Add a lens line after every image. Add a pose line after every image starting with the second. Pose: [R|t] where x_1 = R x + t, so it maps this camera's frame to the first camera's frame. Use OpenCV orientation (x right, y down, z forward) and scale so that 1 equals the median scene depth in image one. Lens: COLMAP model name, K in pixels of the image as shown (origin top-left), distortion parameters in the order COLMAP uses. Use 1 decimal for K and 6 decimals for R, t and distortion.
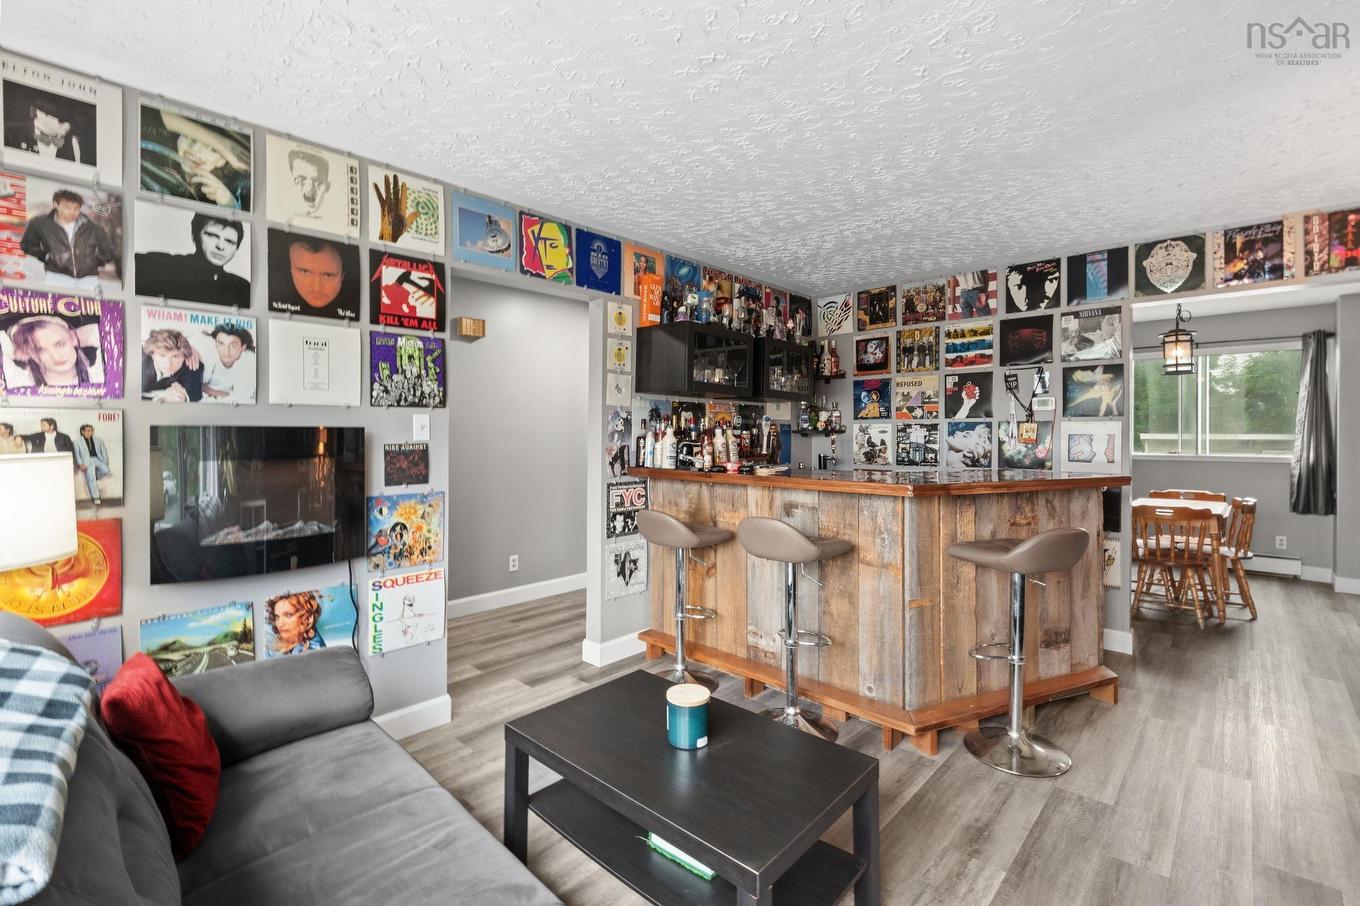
lens RADIAL K [[605.0, 0, 686.9], [0, 605.0, 435.6], [0, 0, 1]] dist [0.002856, -0.005214]
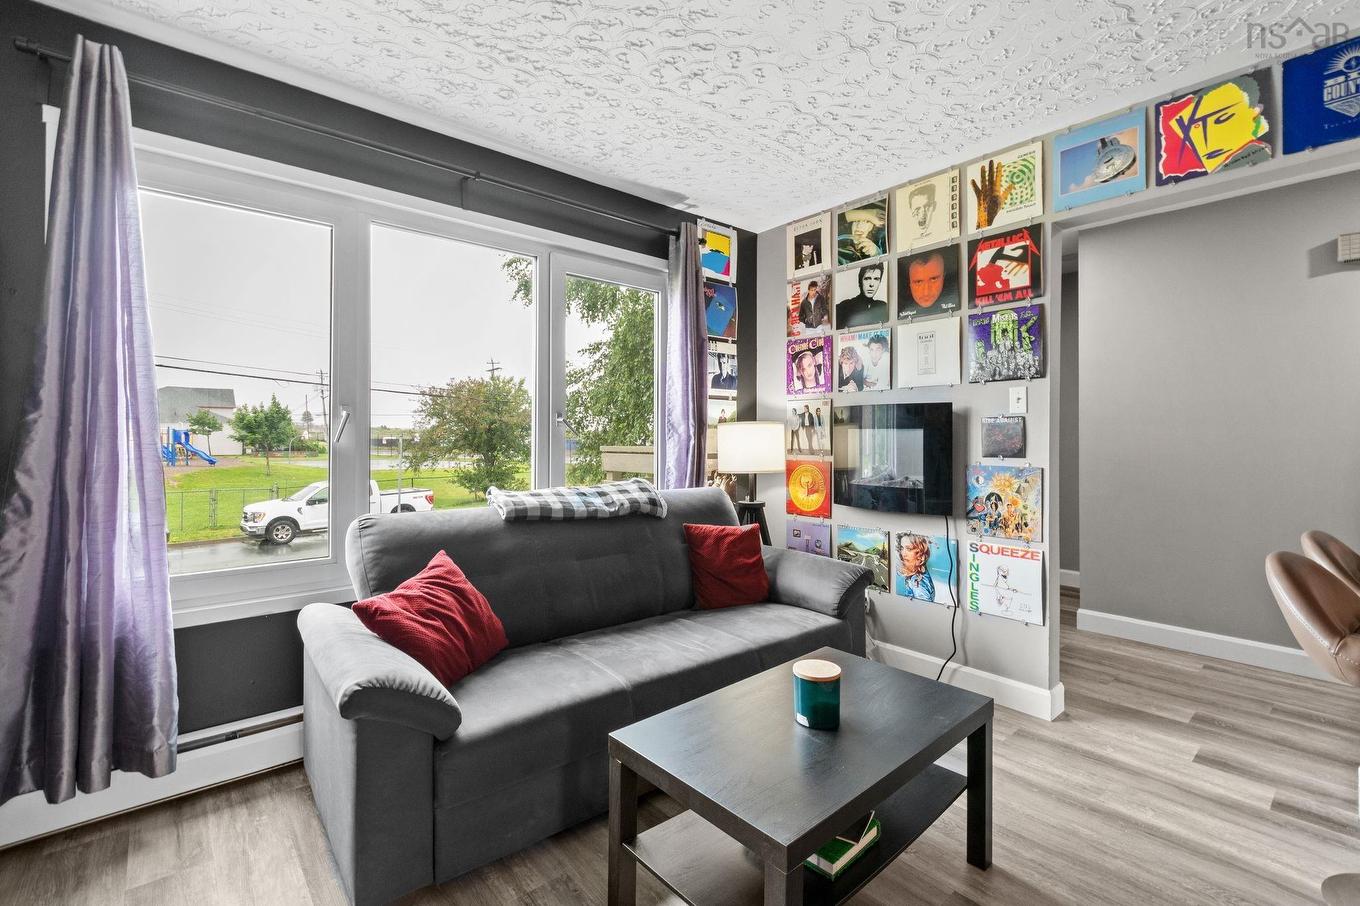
lens RADIAL K [[605.0, 0, 686.9], [0, 605.0, 435.6], [0, 0, 1]] dist [0.002856, -0.005214]
pose [[-0.107786, -0.001282, -0.994173, 0.631206], [-0.006523, 0.999979, -0.000582, 0.050882], [0.994153, 0.006423, -0.107792, 0.605650]]
